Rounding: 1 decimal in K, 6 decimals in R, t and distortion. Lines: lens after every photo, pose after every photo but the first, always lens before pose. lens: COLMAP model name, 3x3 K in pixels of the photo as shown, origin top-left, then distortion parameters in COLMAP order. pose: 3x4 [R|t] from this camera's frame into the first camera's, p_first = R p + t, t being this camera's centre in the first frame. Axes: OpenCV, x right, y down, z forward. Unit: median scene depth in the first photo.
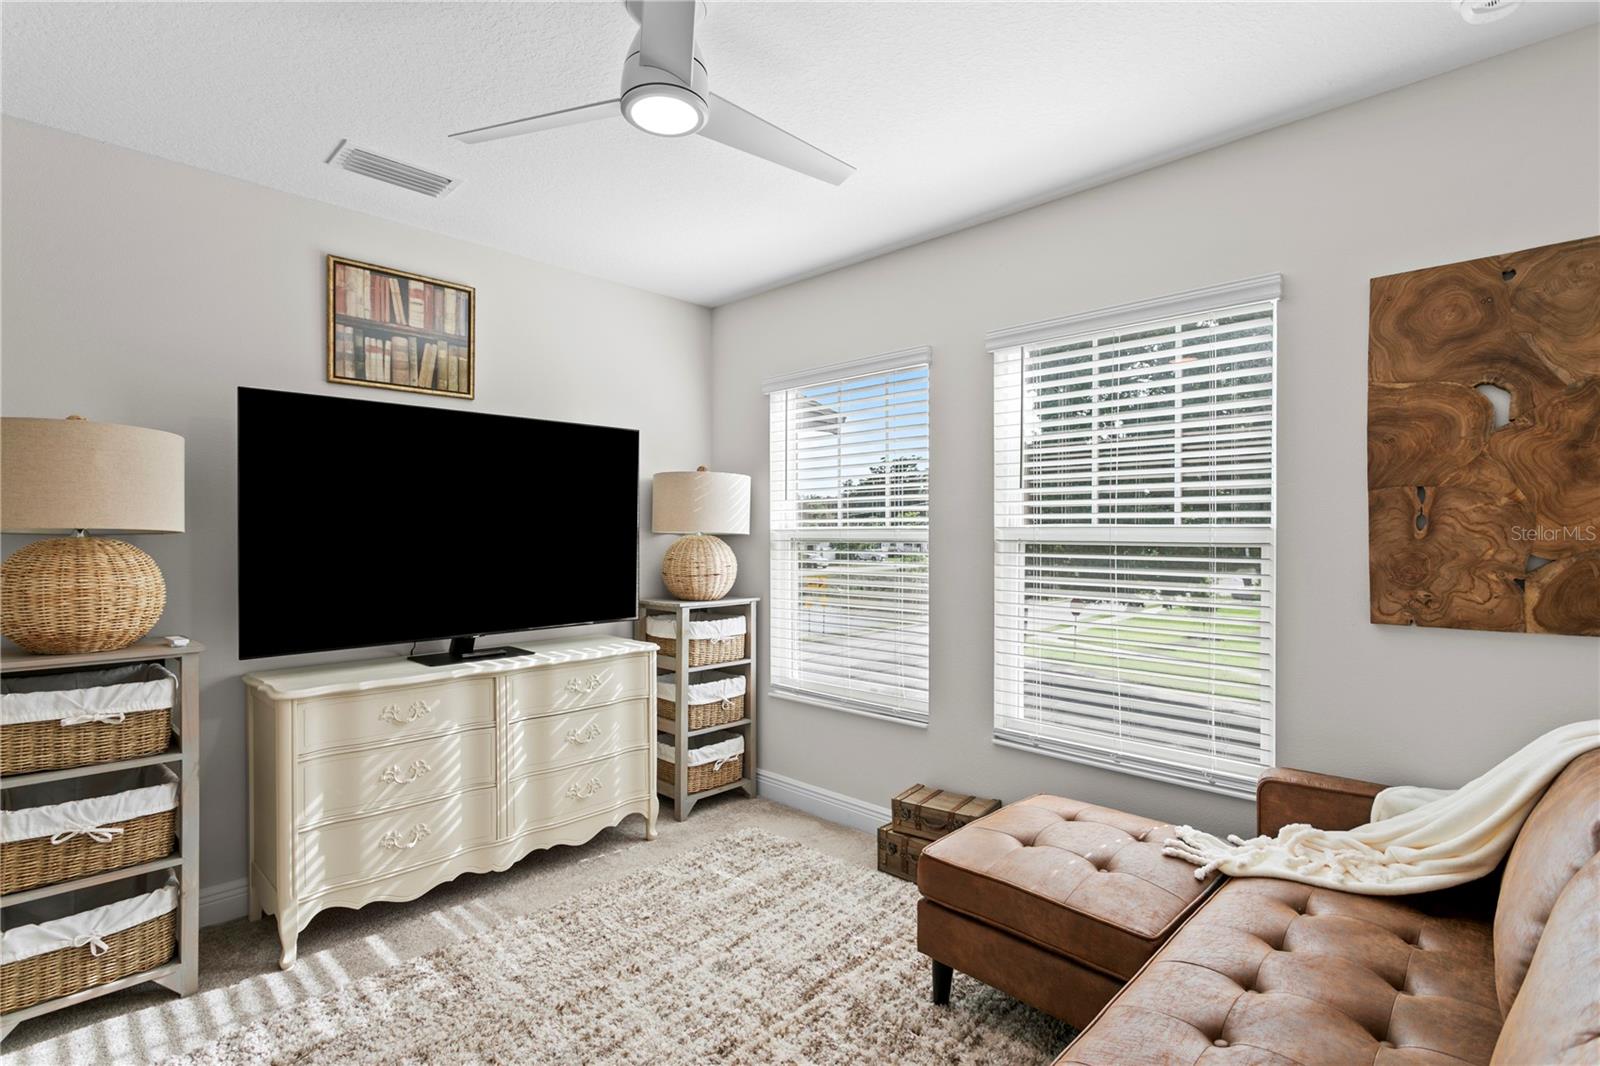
lens RADIAL K [[765.0, 0, 786.5], [0, 765.0, 543.0], [0, 0, 1]] dist [-0.000731, 0.004125]
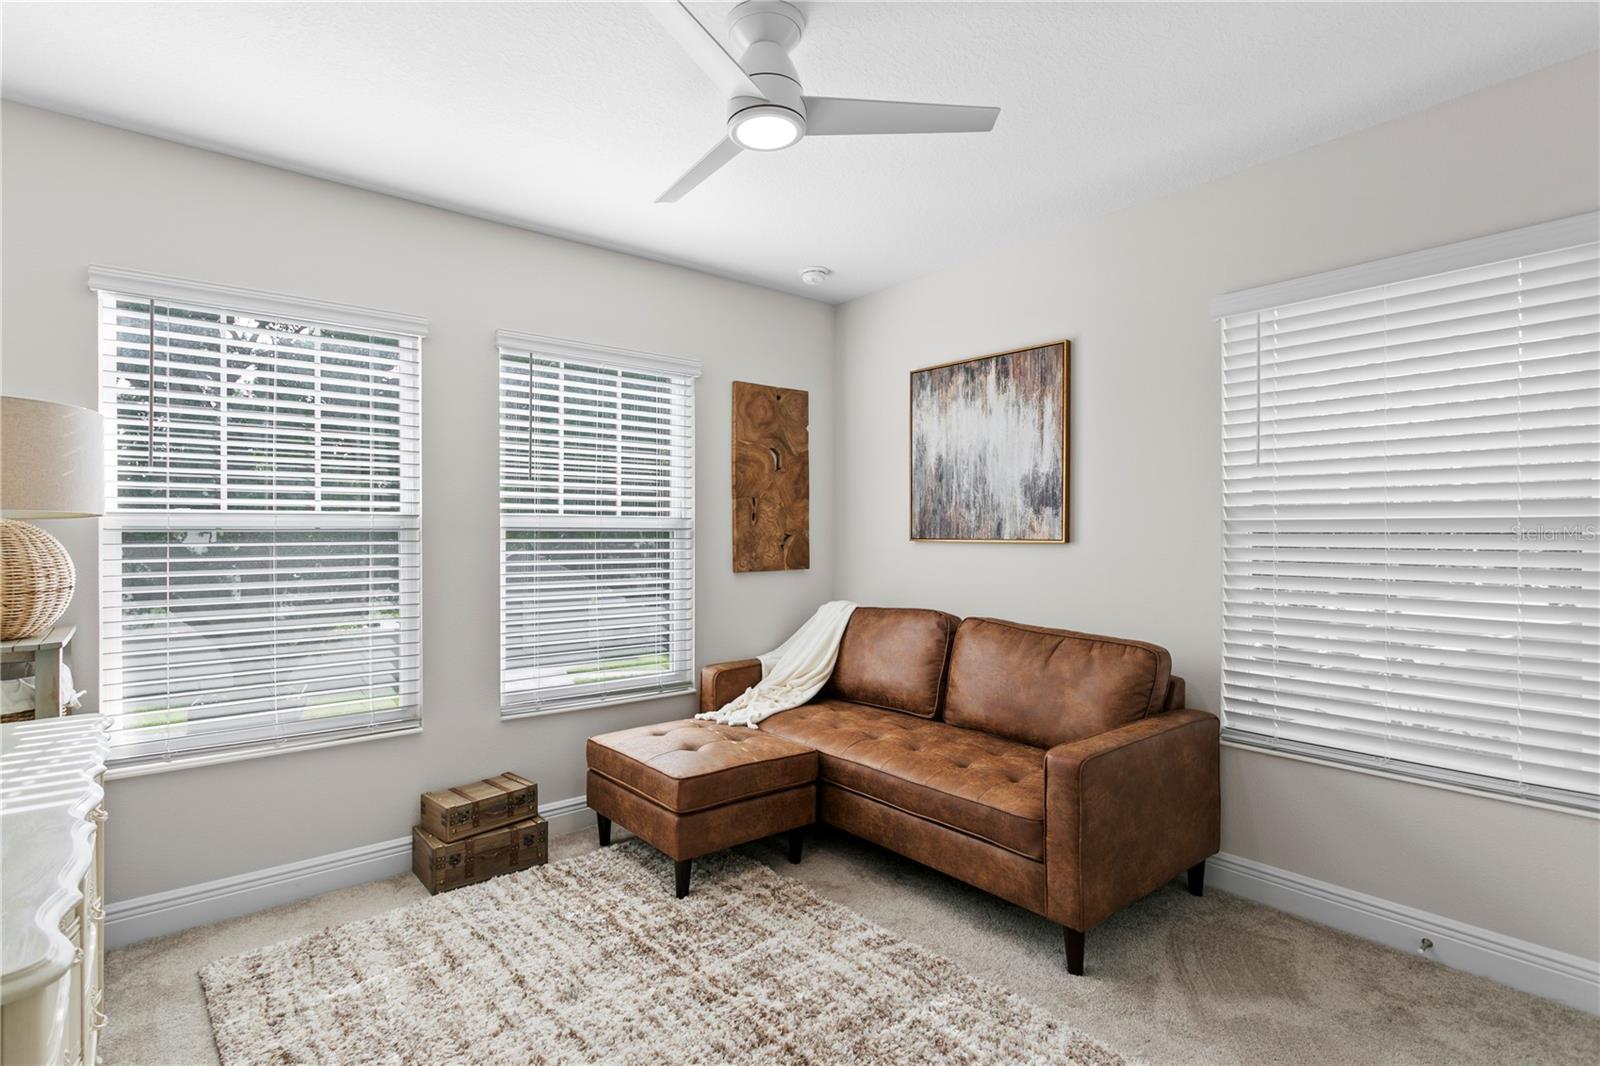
lens RADIAL K [[765.0, 0, 794.6], [0, 765.0, 524.4], [0, 0, 1]] dist [-0.000731, 0.004125]
pose [[0.118115, 0.001130, 0.992999, -0.816758], [0.009619, 0.999951, -0.002282, -0.002031], [-0.992953, 0.009821, 0.118098, 0.531209]]
